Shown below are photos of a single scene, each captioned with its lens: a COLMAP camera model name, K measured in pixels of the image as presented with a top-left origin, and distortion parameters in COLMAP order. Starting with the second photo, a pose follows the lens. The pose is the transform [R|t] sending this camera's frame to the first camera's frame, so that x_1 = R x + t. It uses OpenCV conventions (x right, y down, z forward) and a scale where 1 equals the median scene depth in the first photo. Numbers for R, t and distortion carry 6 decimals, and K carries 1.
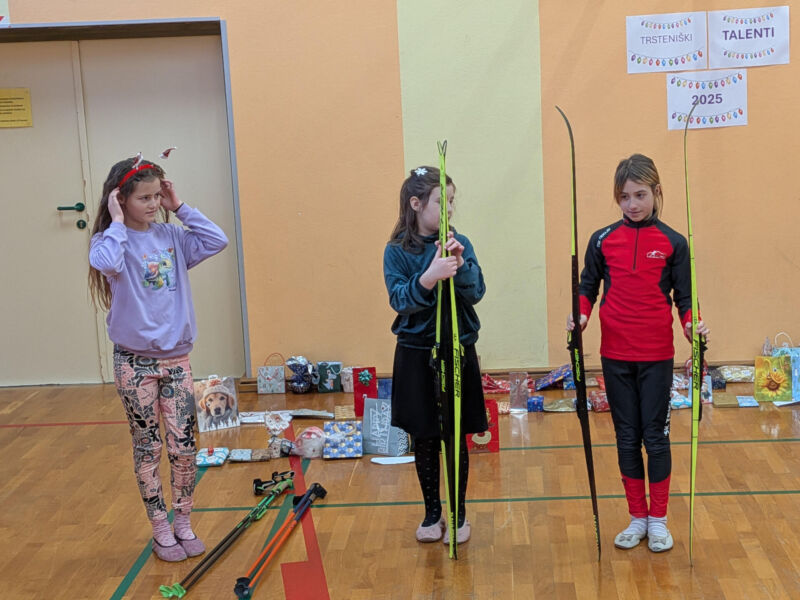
lens RADIAL K [[1516.5, 0, 444.7], [0, 1516.5, 326.2], [0, 0, 1]] dist [0.094302, 0.000000]
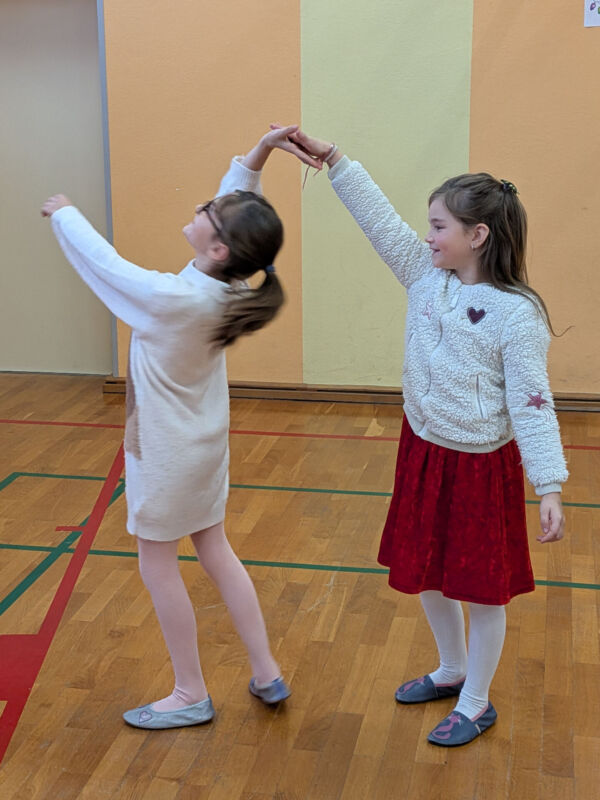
lens RADIAL K [[1403.2, 0, 228.0], [0, 1403.2, 360.5], [0, 0, 1]] dist [0.105561, 0.000000]
pose [[0.978658, 0.065664, -0.194724, 0.119433], [-0.059052, 0.997470, 0.039573, -0.014499], [0.196829, -0.027230, 0.980060, 0.299620]]
